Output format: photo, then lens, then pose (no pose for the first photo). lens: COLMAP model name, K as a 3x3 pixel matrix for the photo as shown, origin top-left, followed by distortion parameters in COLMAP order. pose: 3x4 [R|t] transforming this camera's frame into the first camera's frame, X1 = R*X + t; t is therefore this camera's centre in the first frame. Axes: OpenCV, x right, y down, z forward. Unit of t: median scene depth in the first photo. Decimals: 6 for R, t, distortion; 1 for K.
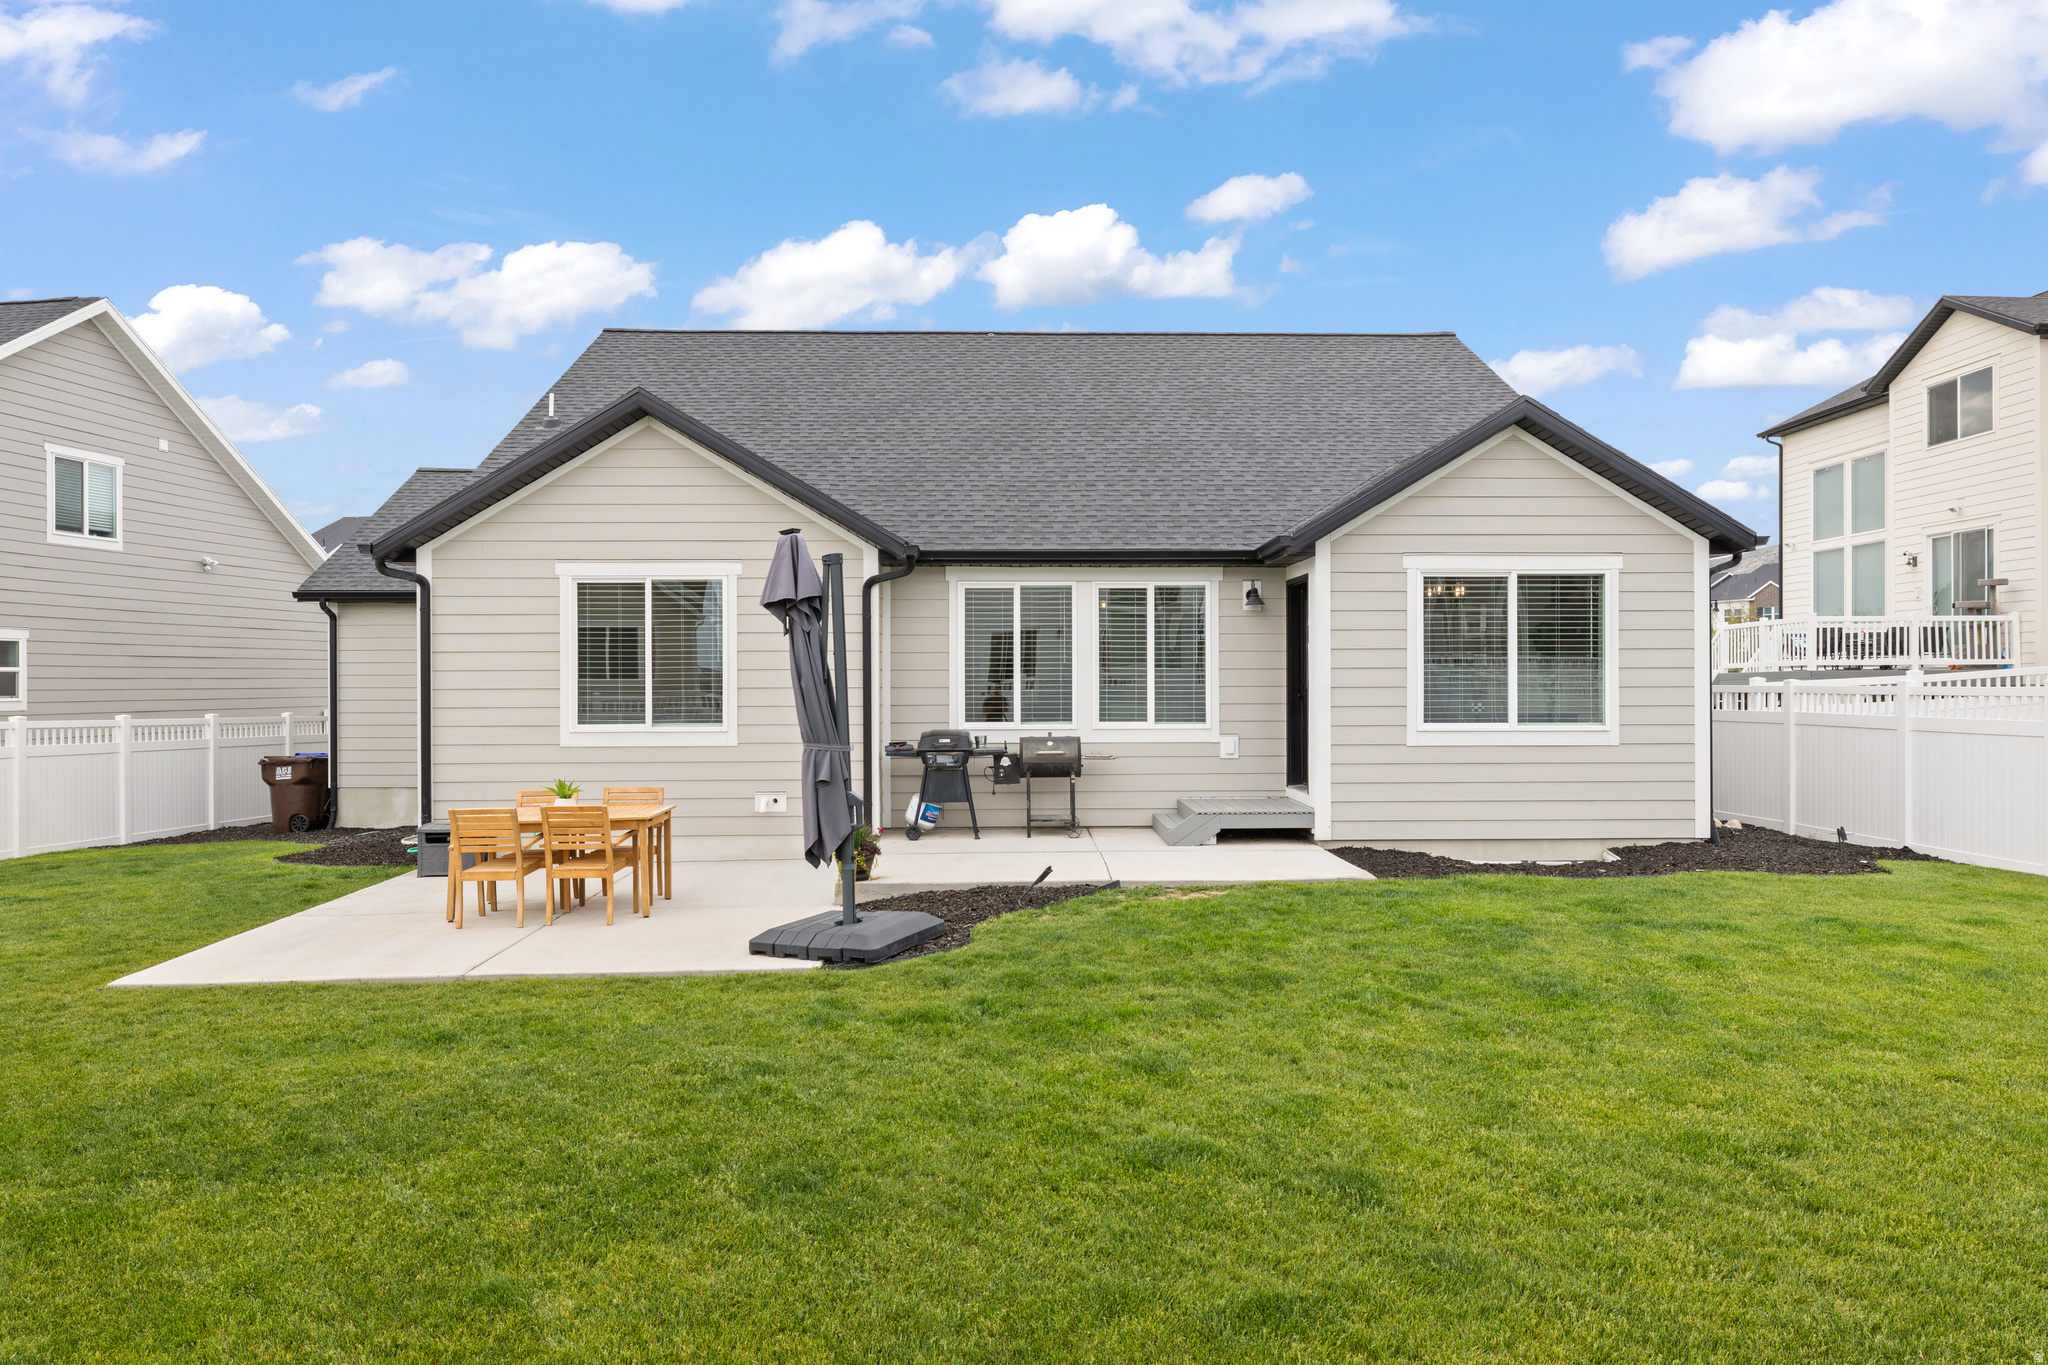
lens RADIAL K [[1315.2, 0, 1024.0], [0, 1315.2, 682.5], [0, 0, 1]] dist [0.002569, 0.000005]
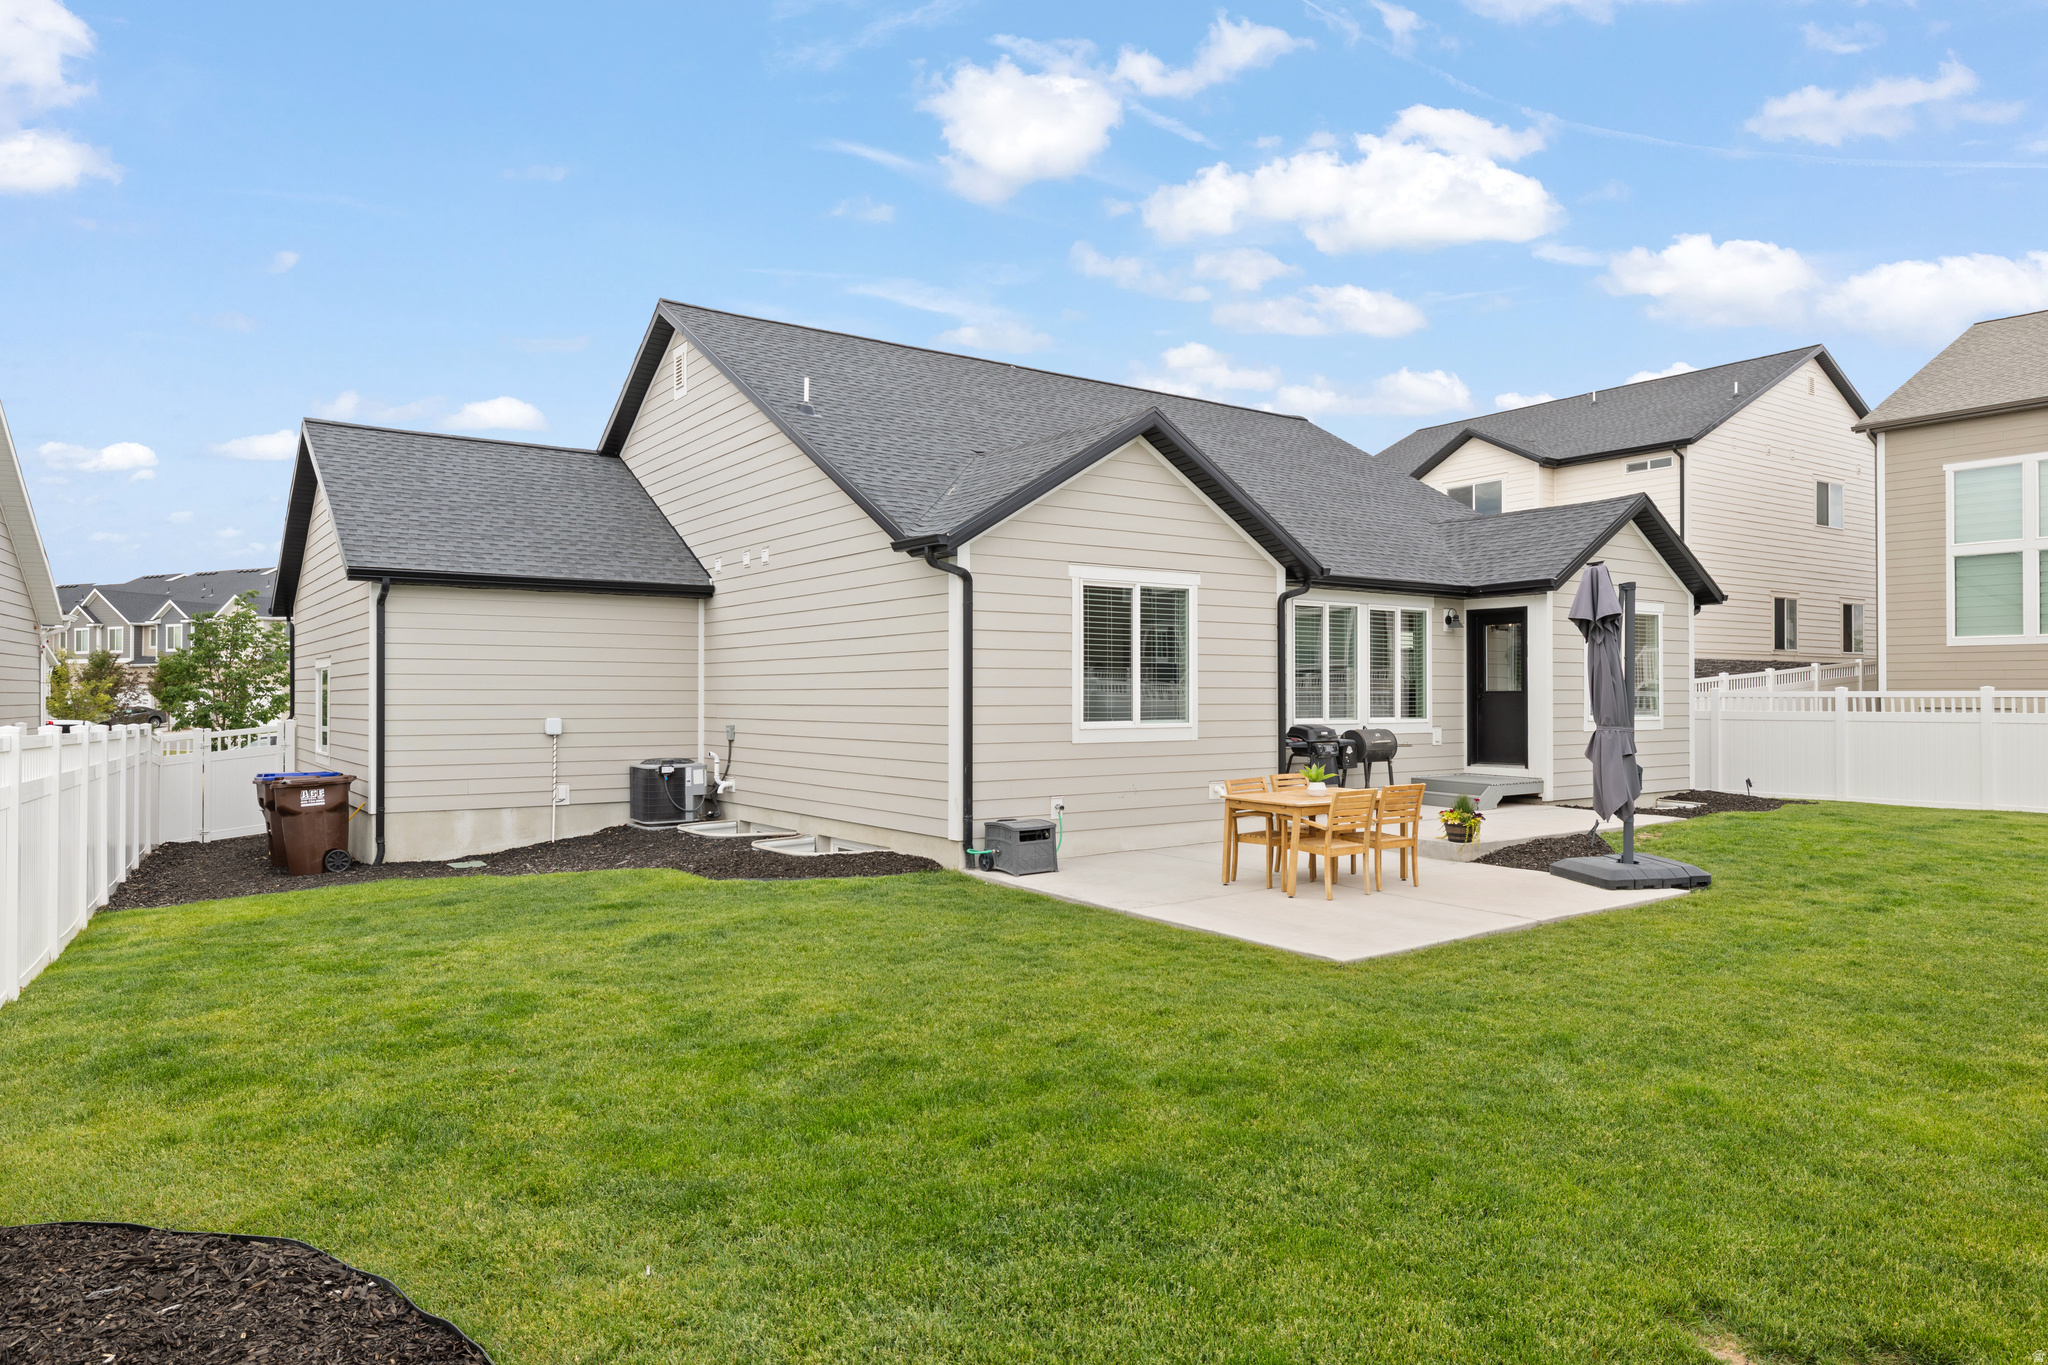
lens RADIAL K [[1284.3, 0, 1024.0], [0, 1284.3, 682.5], [0, 0, 1]] dist [0.003499, 0.000330]
pose [[0.826895, 0.008881, 0.562287, -0.942804], [-0.001885, 0.999913, -0.013021, 0.014026], [-0.562354, 0.009707, 0.826840, 0.191038]]
